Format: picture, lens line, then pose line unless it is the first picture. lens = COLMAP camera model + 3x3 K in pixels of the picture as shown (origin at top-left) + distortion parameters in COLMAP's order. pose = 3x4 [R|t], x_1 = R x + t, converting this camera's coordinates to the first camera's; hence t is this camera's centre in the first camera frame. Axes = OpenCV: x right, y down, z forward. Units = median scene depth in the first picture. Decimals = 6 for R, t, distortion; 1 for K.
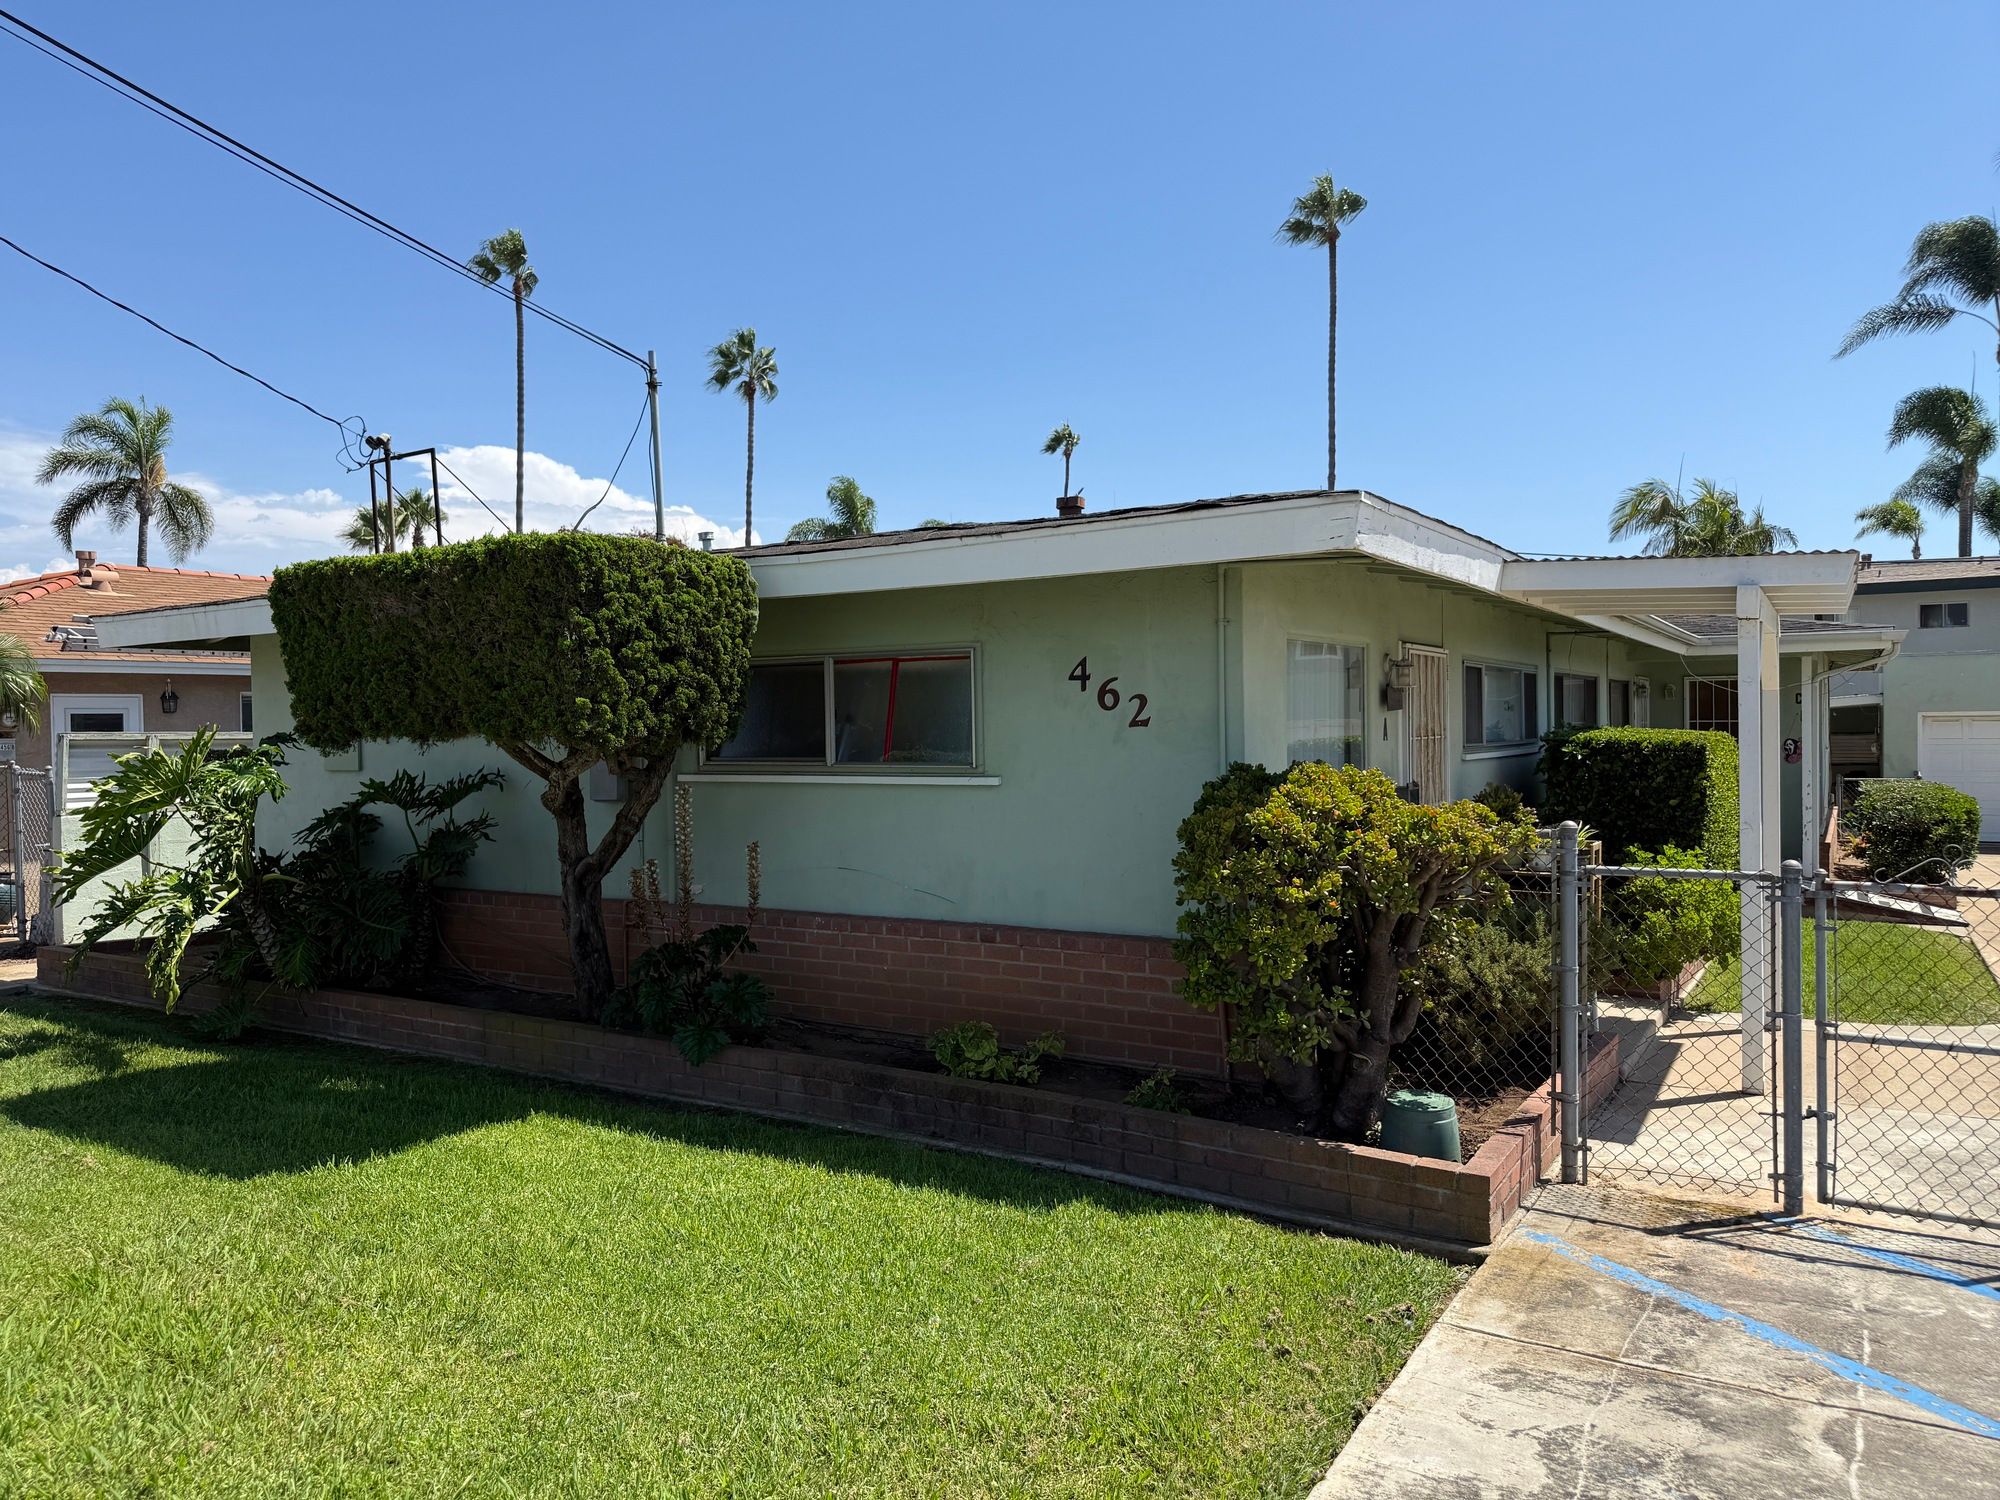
lens RADIAL K [[1408.6, 0, 973.9], [0, 1408.6, 769.8], [0, 0, 1]] dist [0.067724, -0.089901]
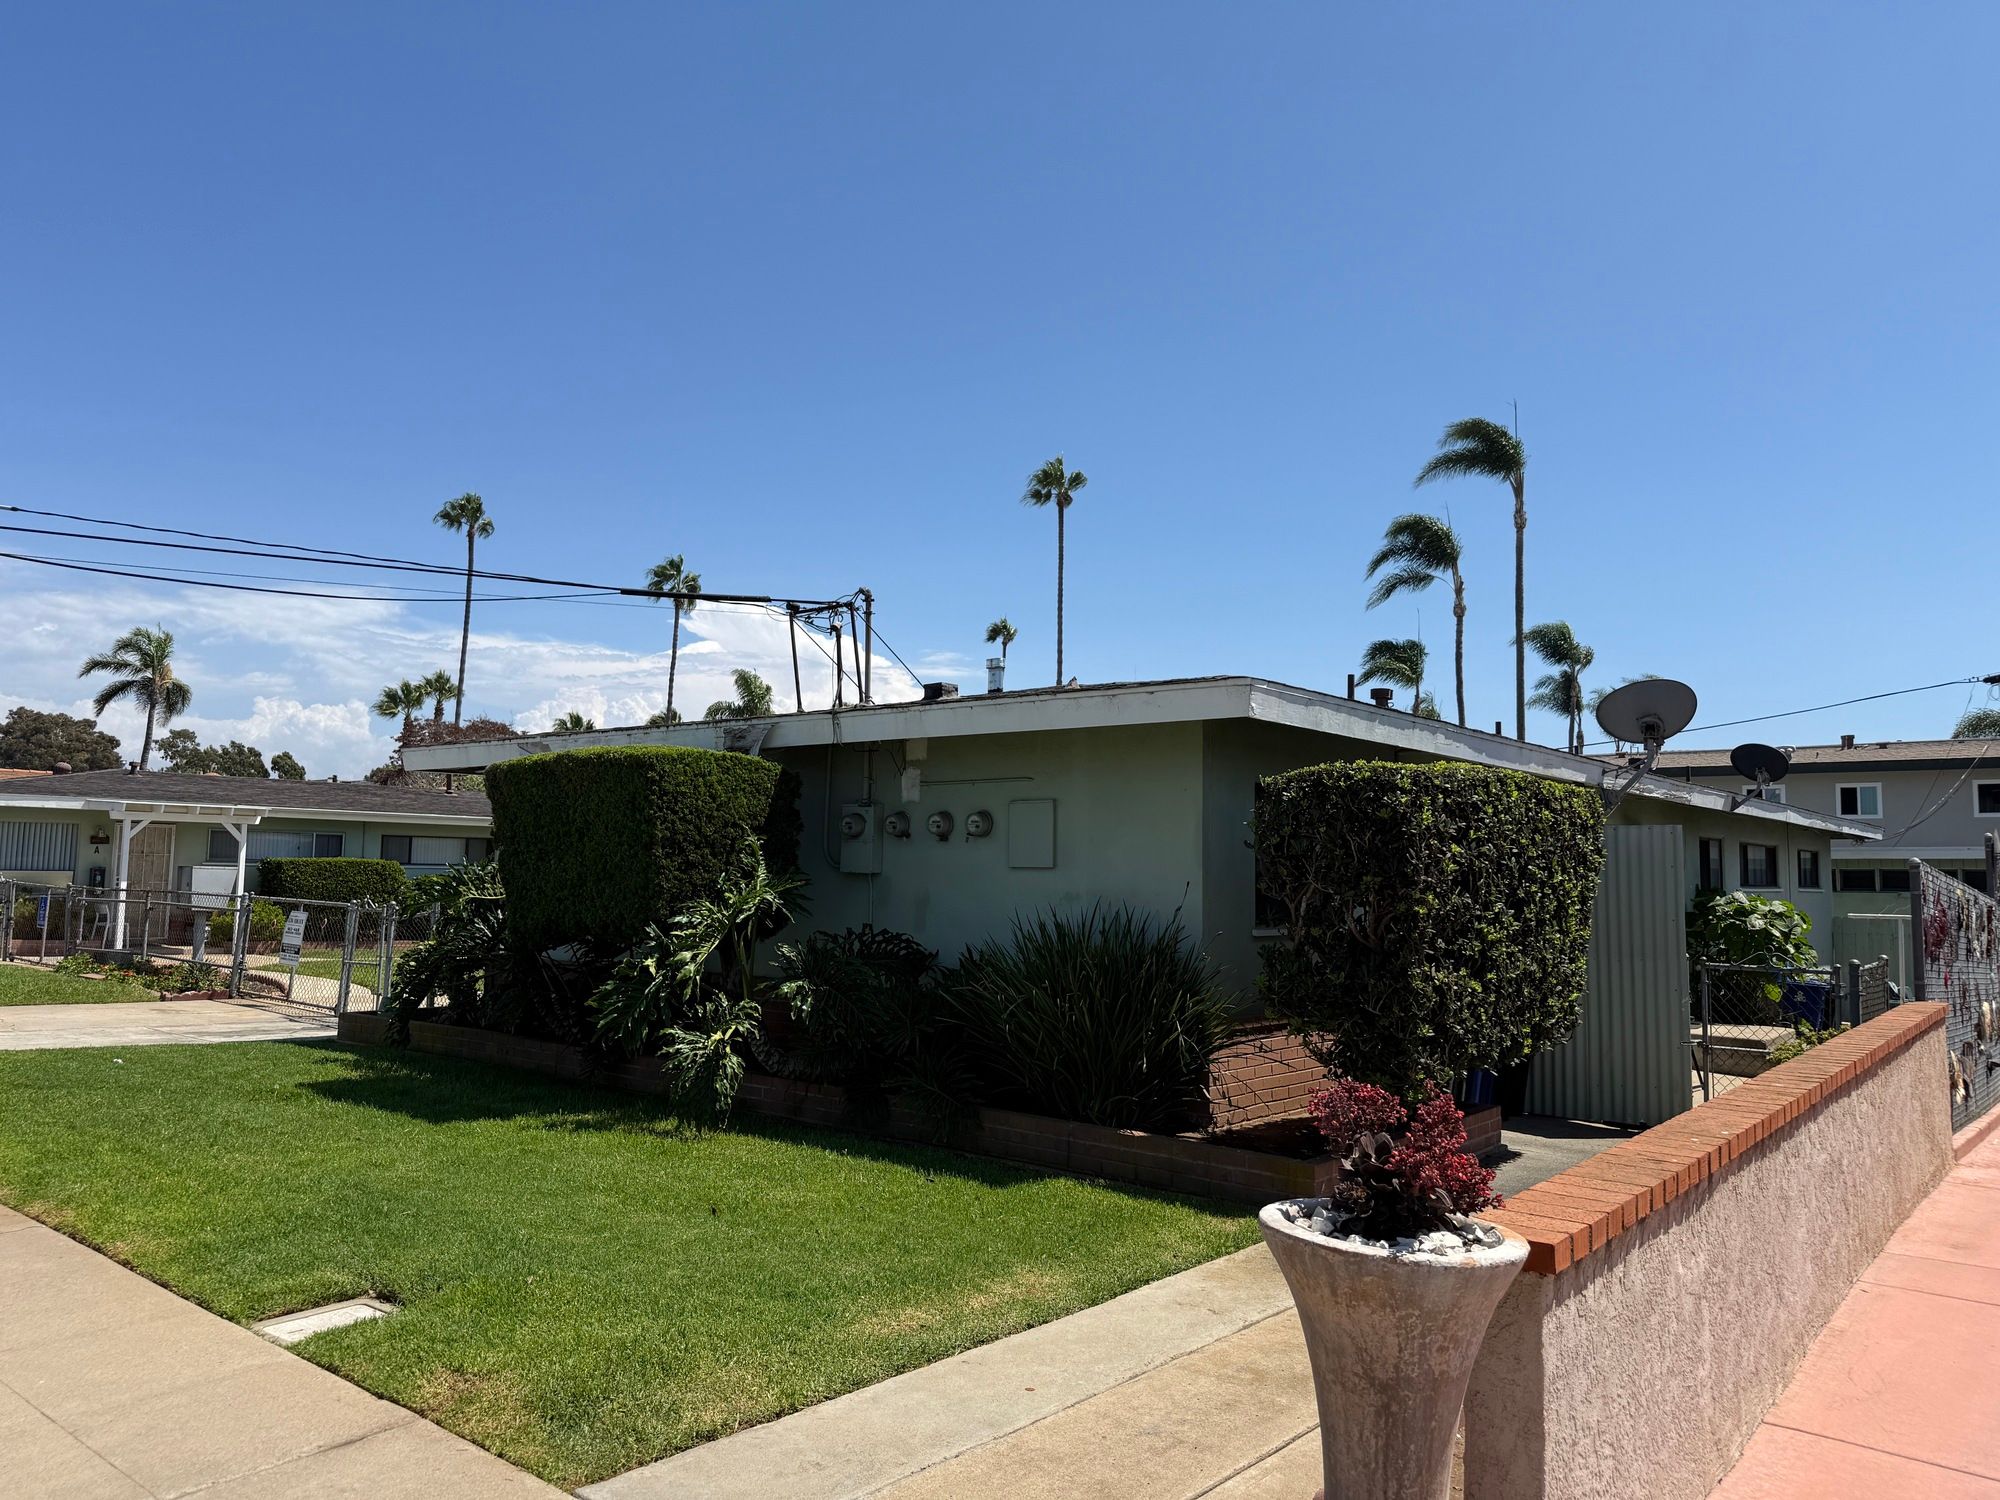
lens RADIAL K [[1409.8, 0, 980.5], [0, 1409.8, 746.3], [0, 0, 1]] dist [0.149579, -0.198875]
pose [[0.991078, 0.021015, -0.131619, 0.460900], [-0.036782, 0.992269, -0.118533, 0.008393], [0.128111, 0.122317, 0.984188, -0.345121]]
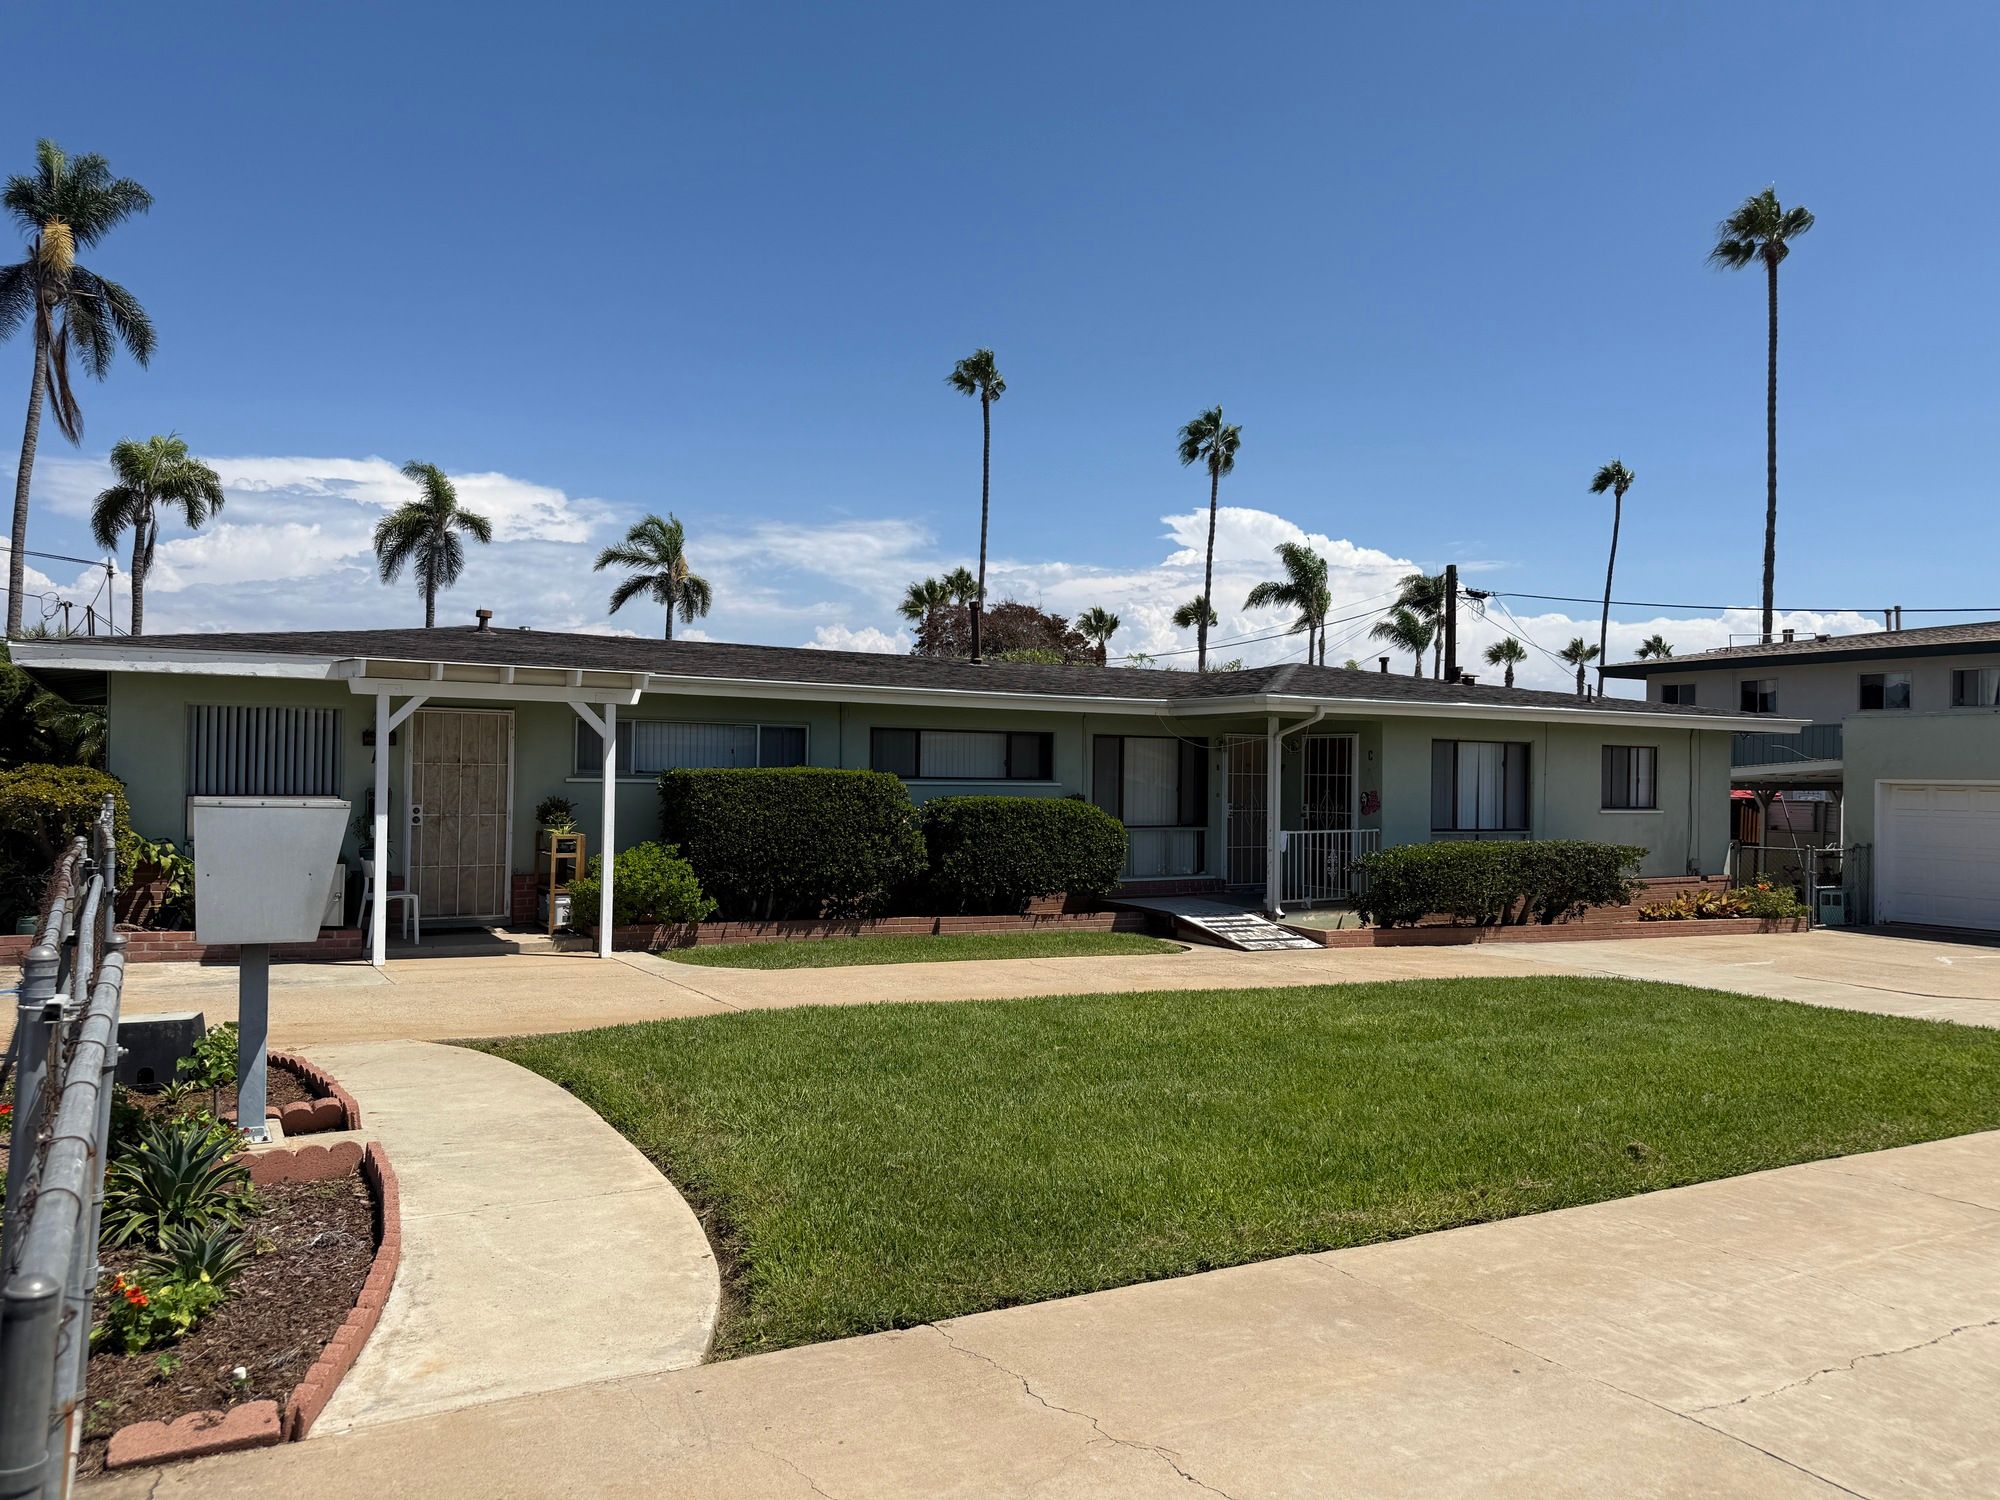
lens RADIAL K [[1413.4, 0, 998.5], [0, 1413.4, 758.4], [0, 0, 1]] dist [0.035976, -0.034388]
pose [[0.889072, 0.021253, -0.457274, 0.308619], [-0.041366, 0.998565, -0.034017, 0.000169], [0.455895, 0.049160, 0.888675, -0.031970]]
